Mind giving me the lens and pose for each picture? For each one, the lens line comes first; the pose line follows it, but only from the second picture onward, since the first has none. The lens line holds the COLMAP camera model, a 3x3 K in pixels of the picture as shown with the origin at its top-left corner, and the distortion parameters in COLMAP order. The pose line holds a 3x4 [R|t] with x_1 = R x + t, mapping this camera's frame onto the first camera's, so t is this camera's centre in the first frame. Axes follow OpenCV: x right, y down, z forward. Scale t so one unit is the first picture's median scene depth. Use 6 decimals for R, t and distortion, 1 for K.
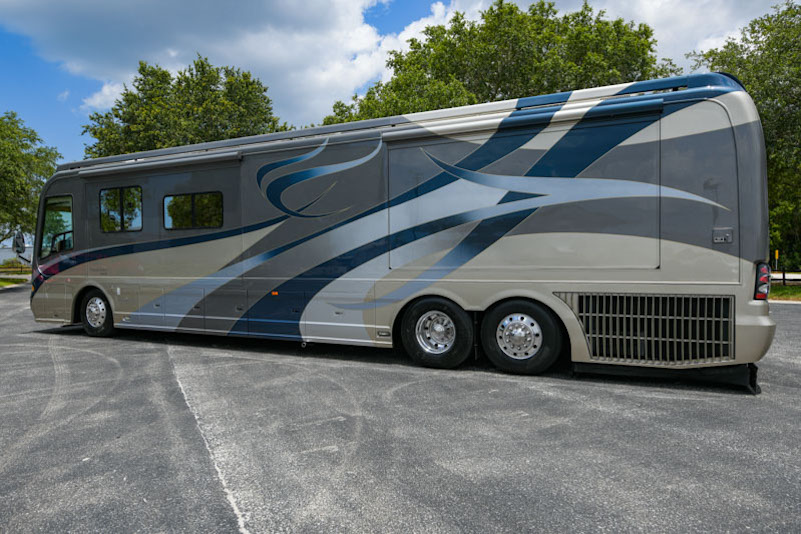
lens RADIAL K [[563.9, 0, 383.3], [0, 563.9, 273.8], [0, 0, 1]] dist [-0.007187, -0.001614]
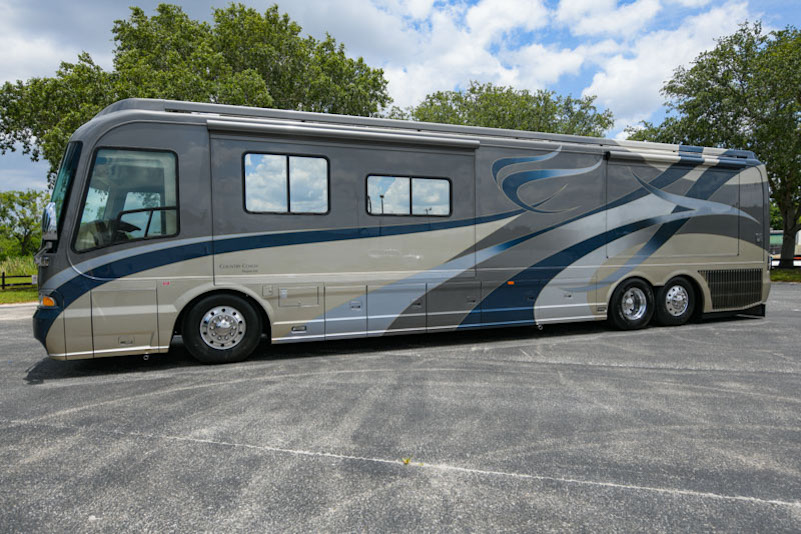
lens RADIAL K [[503.4, 0, 400.1], [0, 503.4, 274.8], [0, 0, 1]] dist [-0.004350, -0.001118]
pose [[0.663920, -0.030647, 0.747175, -1.224926], [0.025447, 0.999507, 0.018386, -0.003325], [-0.747370, 0.006806, 0.664373, 0.629621]]
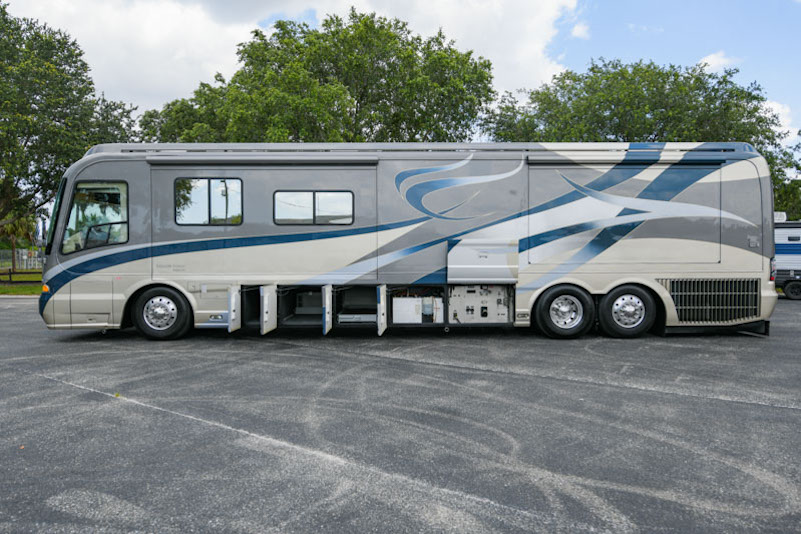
lens RADIAL K [[573.4, 0, 408.4], [0, 573.4, 266.8], [0, 0, 1]] dist [-0.004376, -0.000989]
pose [[0.879689, -0.002998, 0.475541, -0.884998], [0.007707, 0.999939, -0.007953, 0.007357], [-0.475488, 0.010661, 0.879658, 0.003244]]
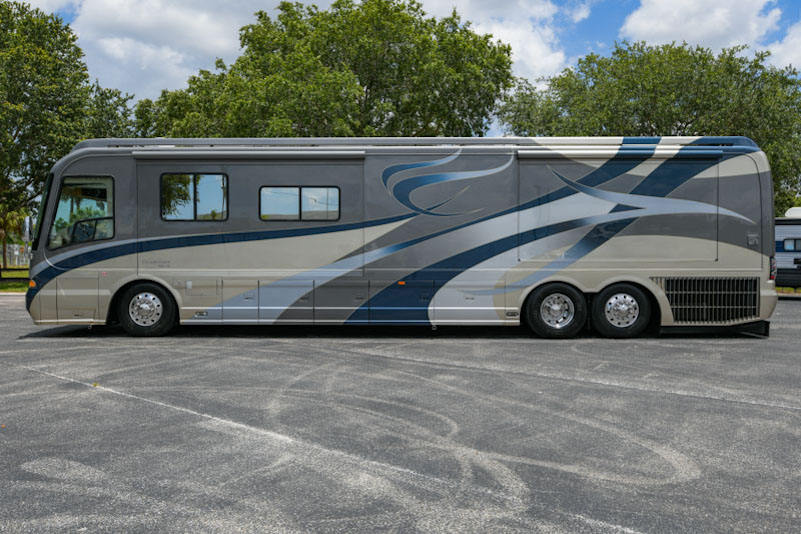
lens RADIAL K [[620.3, 0, 407.3], [0, 620.3, 263.4], [0, 0, 1]] dist [-0.002893, 0.000609]
pose [[0.892321, 0.001708, 0.451399, -0.866707], [0.003374, 0.999940, -0.010455, 0.010852], [-0.451390, 0.010852, 0.892261, -0.103132]]
